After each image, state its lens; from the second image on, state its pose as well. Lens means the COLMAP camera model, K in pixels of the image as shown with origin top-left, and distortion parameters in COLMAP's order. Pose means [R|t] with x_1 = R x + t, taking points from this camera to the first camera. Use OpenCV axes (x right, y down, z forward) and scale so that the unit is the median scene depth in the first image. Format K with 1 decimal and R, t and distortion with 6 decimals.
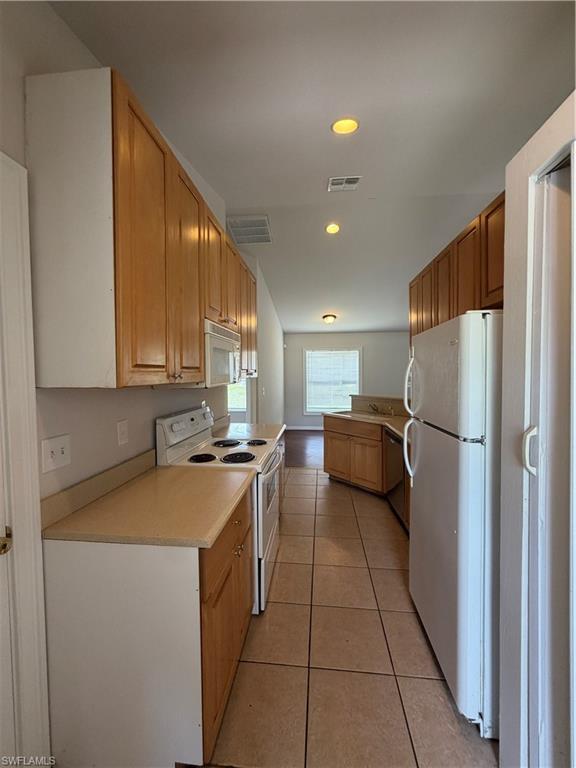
lens RADIAL K [[307.2, 0, 288.0], [0, 307.2, 384.0], [0, 0, 1]] dist [-0.000429, 0.000114]
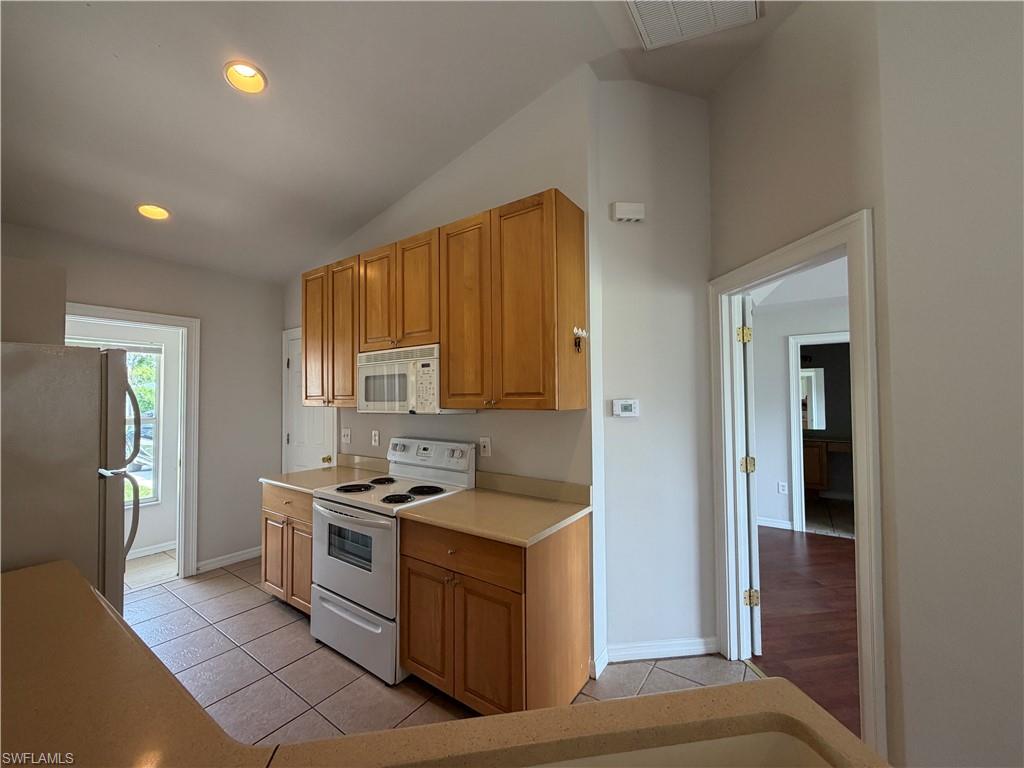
lens RADIAL K [[410.1, 0, 509.9], [0, 410.1, 386.5], [0, 0, 1]] dist [0.000882, 0.000608]
pose [[-0.494116, -0.013345, -0.869294, 0.776012], [-0.021995, 0.999754, -0.002845, -0.092577], [0.869118, 0.017715, -0.494288, 2.199849]]
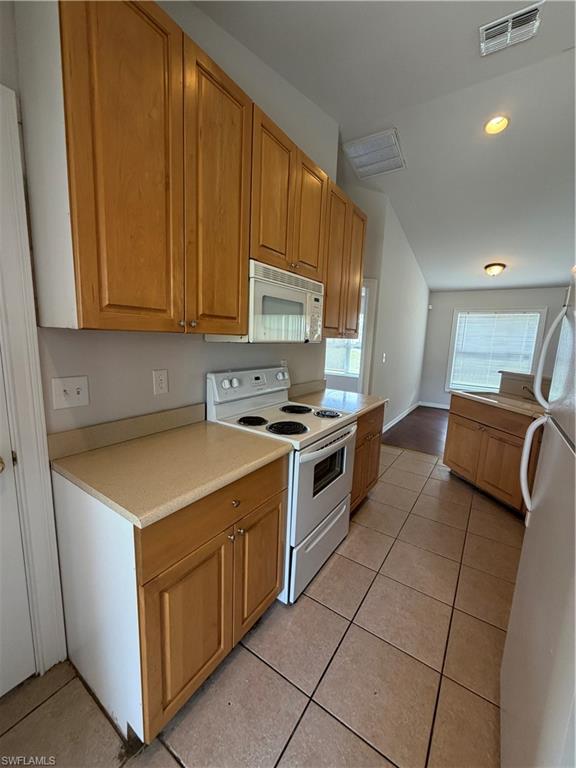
lens RADIAL K [[306.7, 0, 288.0], [0, 306.7, 384.0], [0, 0, 1]] dist [-0.000021, 0.000688]
pose [[0.879652, 0.115144, -0.461470, 0.237647], [-0.063429, 0.989987, 0.126109, 0.011509], [0.471370, -0.081661, 0.878147, 0.275935]]
